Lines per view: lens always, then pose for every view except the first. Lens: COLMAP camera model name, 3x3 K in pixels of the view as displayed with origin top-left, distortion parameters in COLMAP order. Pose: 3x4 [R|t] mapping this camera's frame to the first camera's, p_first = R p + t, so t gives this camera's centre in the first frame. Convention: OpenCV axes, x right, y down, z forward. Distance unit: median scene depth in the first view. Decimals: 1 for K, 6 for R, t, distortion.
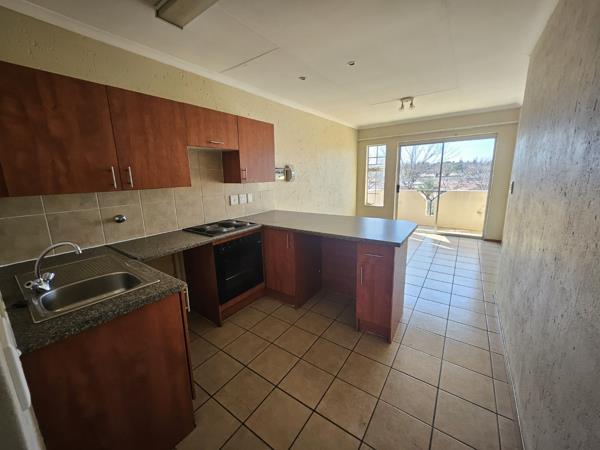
lens RADIAL K [[236.4, 0, 294.9], [0, 236.4, 224.1], [0, 0, 1]] dist [0.003179, -0.000107]
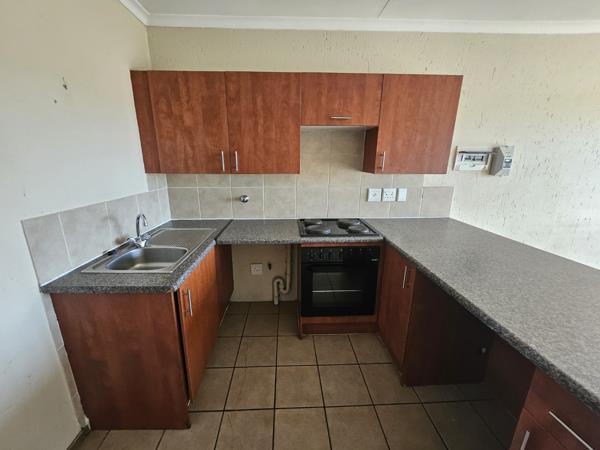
lens RADIAL K [[236.4, 0, 296.9], [0, 236.4, 223.4], [0, 0, 1]] dist [0.003179, -0.000107]
pose [[0.615710, 0.229728, -0.753742, 0.269988], [-0.181095, 0.972207, 0.148382, -0.119544], [0.766881, 0.045139, 0.640200, 0.487898]]
